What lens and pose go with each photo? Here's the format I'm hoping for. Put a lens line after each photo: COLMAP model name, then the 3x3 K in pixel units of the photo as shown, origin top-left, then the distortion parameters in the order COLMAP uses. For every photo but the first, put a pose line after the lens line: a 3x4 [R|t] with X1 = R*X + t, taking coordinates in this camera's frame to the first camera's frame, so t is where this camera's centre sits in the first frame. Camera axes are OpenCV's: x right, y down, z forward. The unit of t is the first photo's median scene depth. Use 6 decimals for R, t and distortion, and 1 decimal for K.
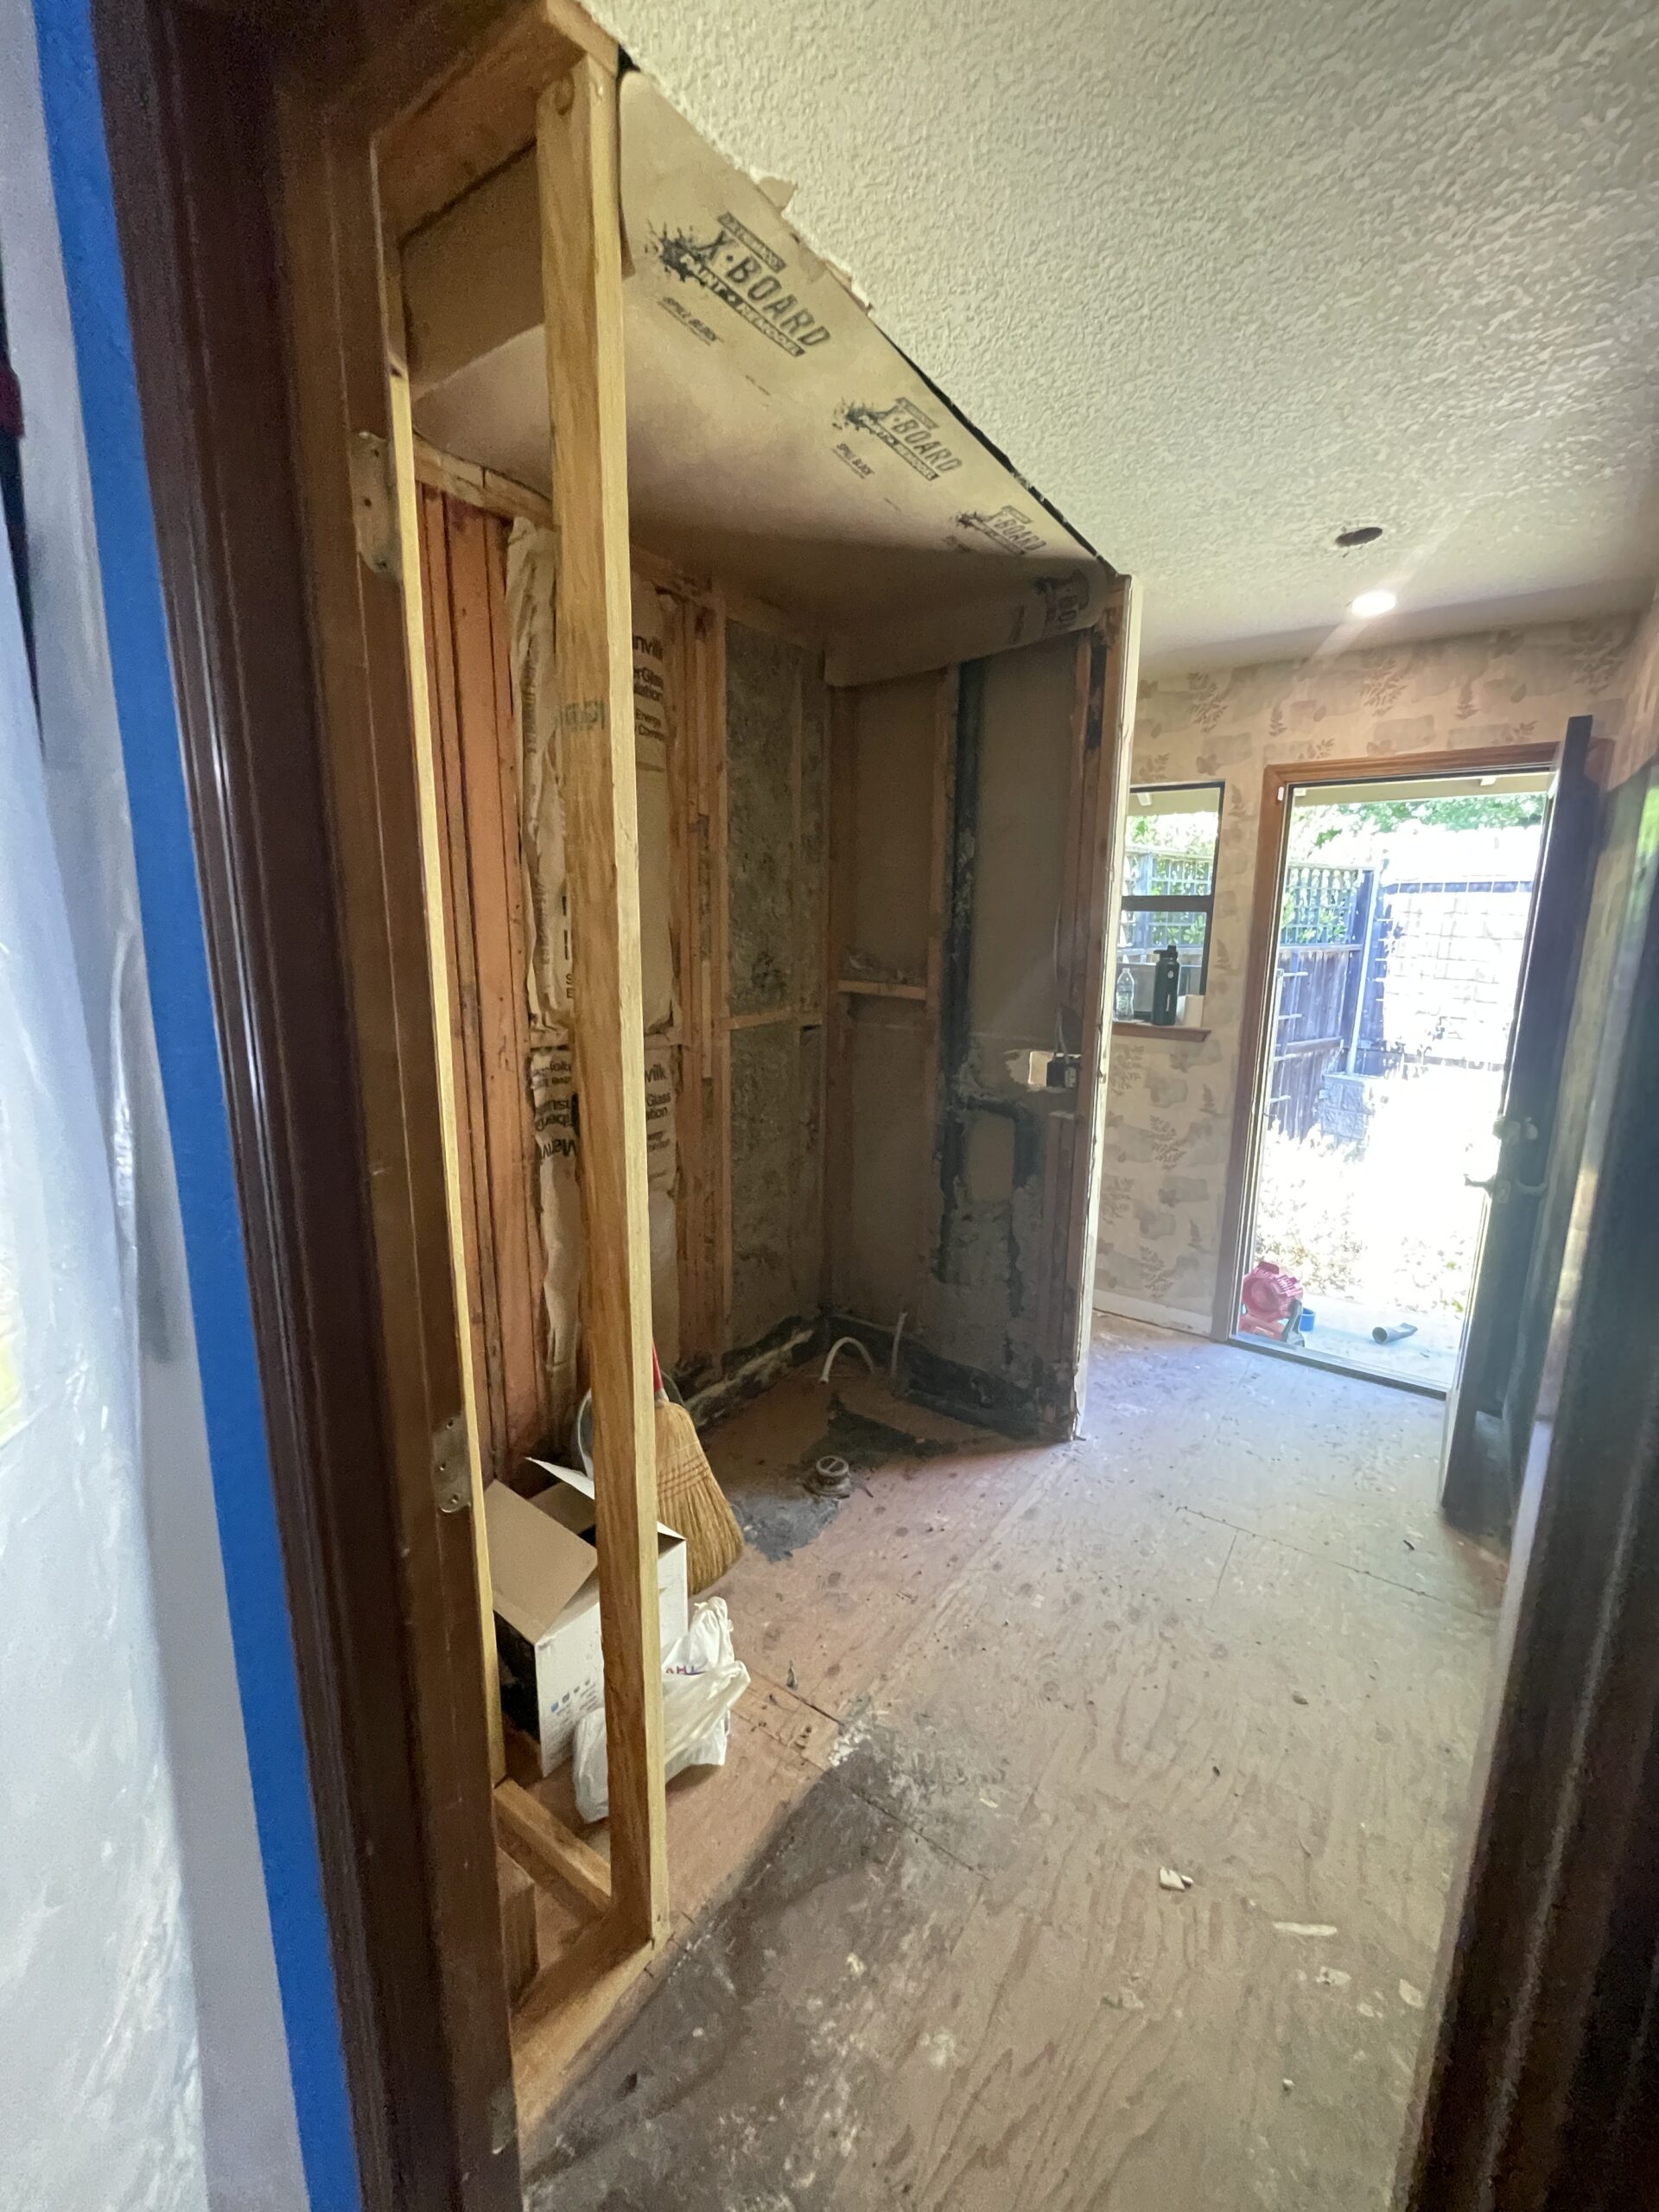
lens RADIAL K [[893.3, 0, 835.5], [0, 893.3, 1105.2], [0, 0, 1]] dist [-0.006519, 0.000517]
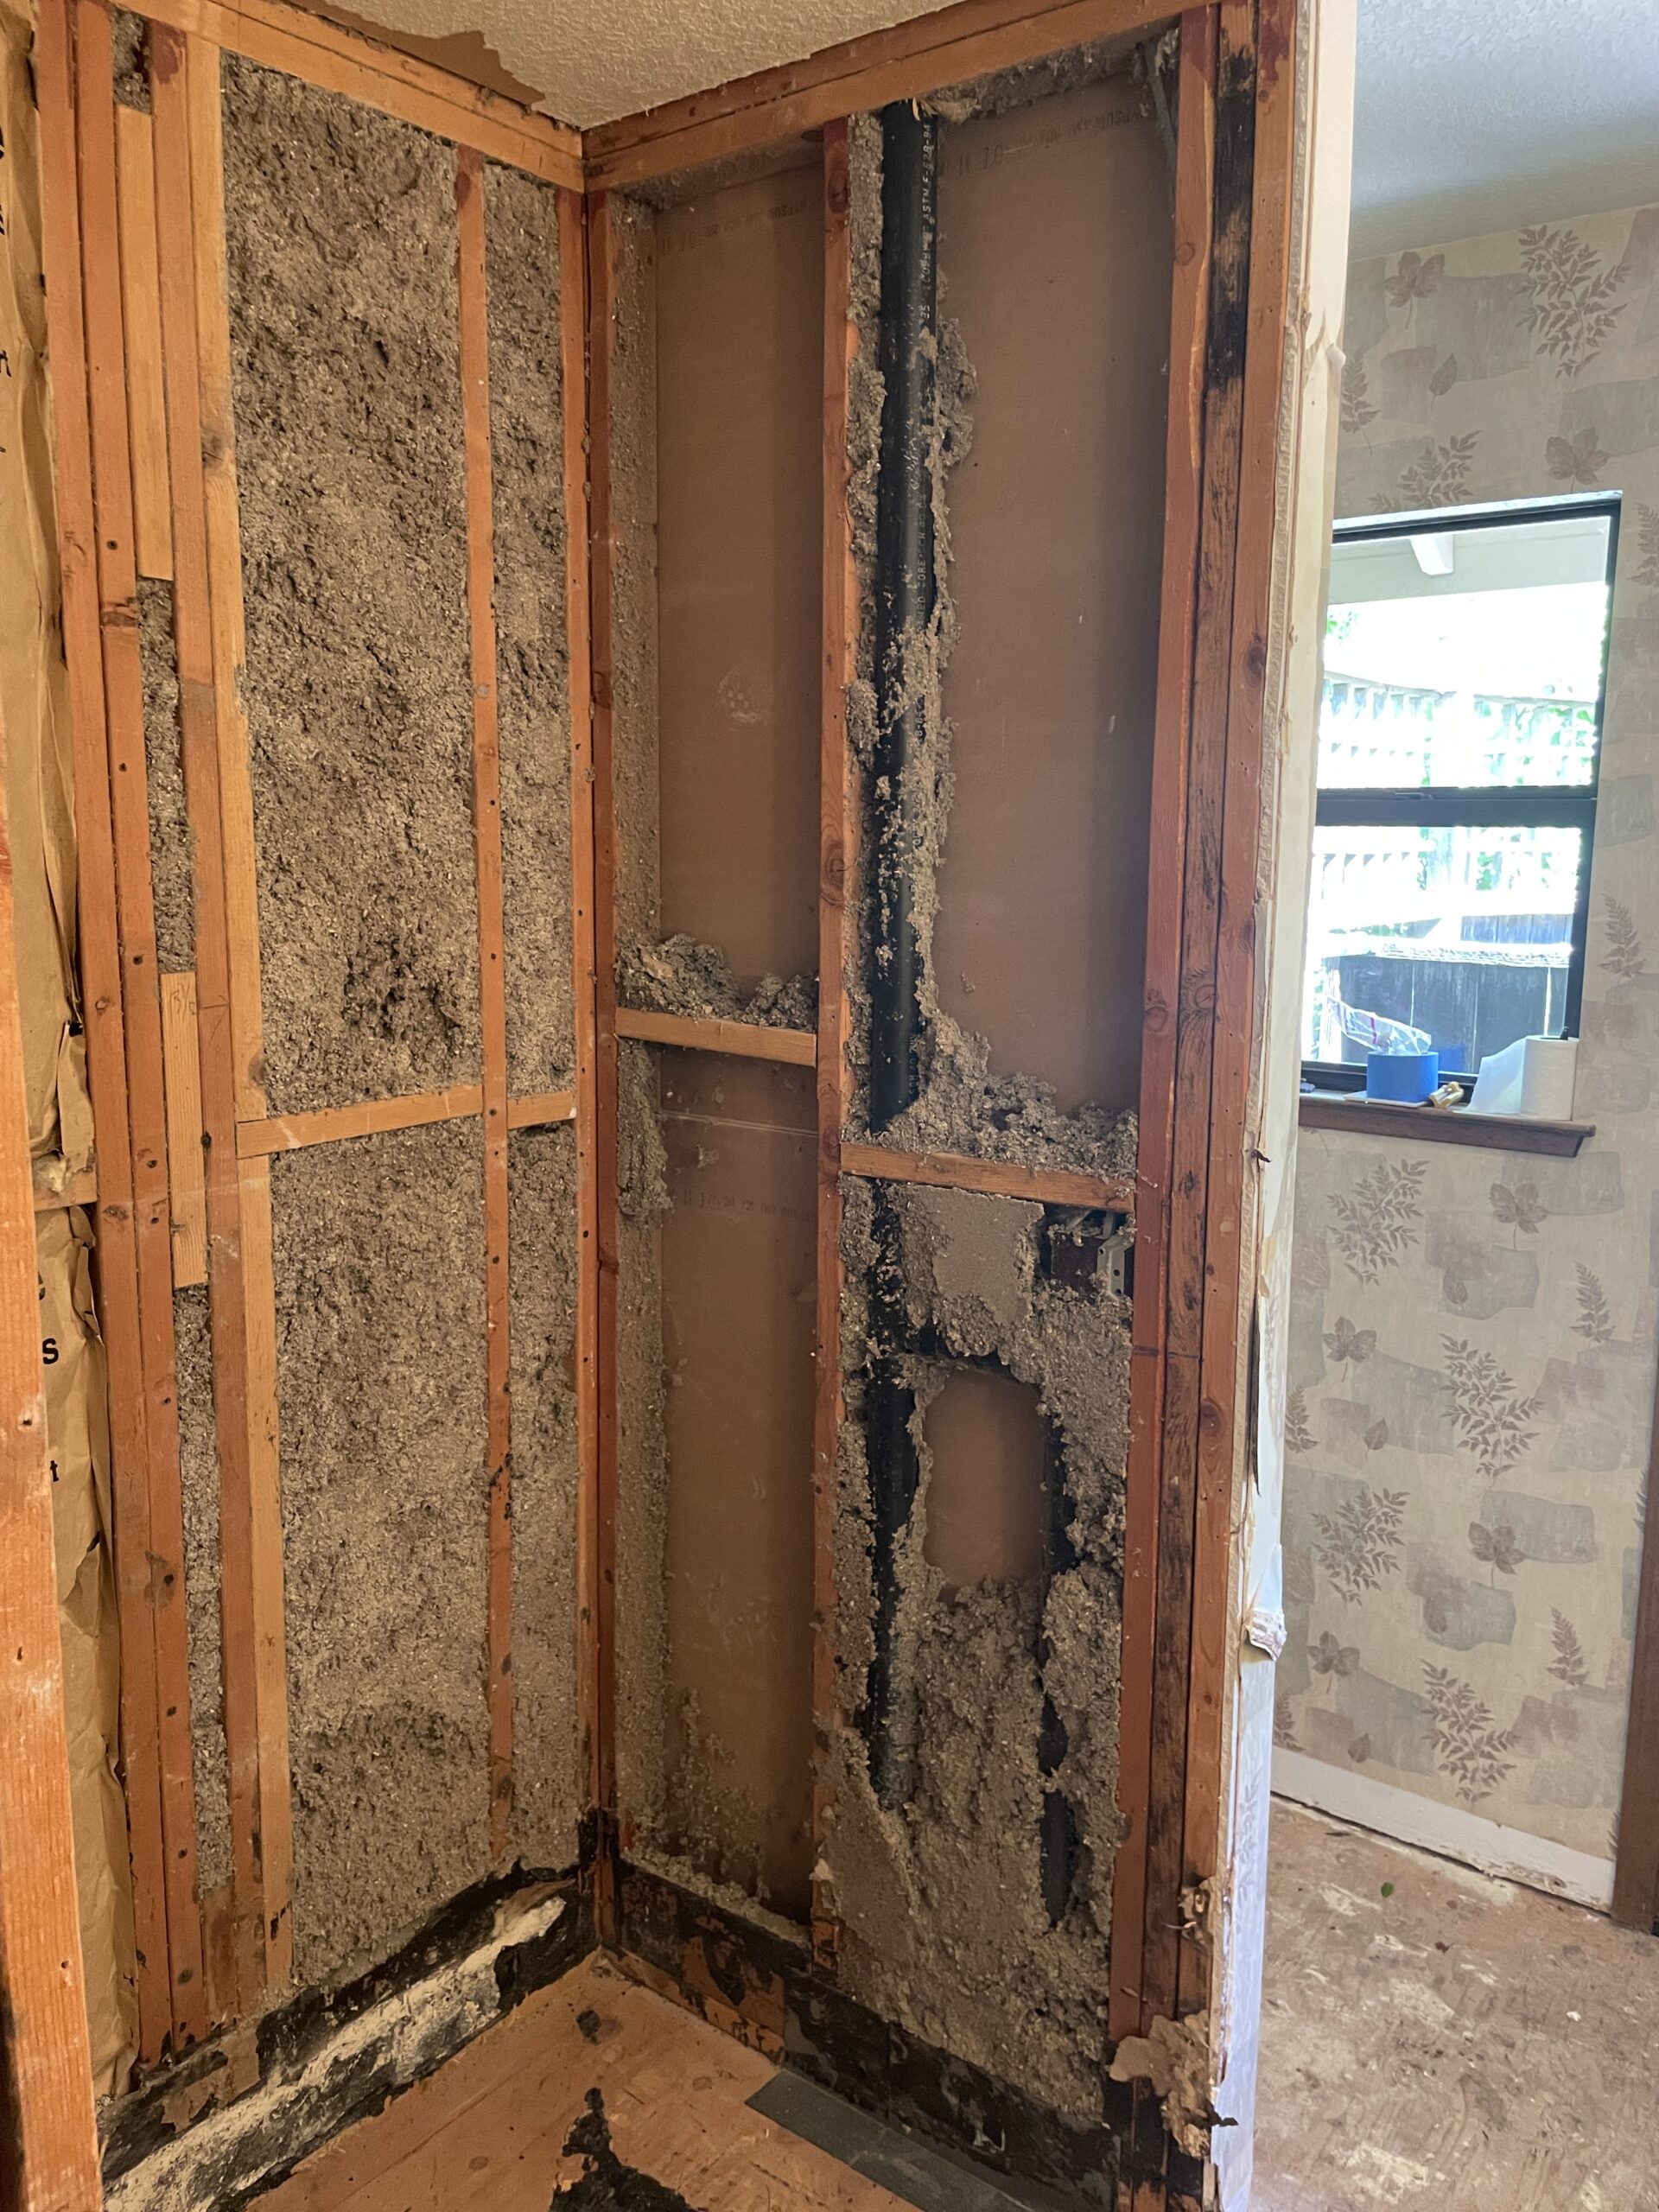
lens RADIAL K [[1696.1, 0, 829.5], [0, 1696.1, 1106.0], [0, 0, 1]] dist [0.089068, -0.128874]
pose [[0.999116, 0.001812, -0.042002, 0.131922], [-0.003781, 0.998896, -0.046830, -0.063837], [0.041871, 0.046947, 0.998019, 0.263715]]
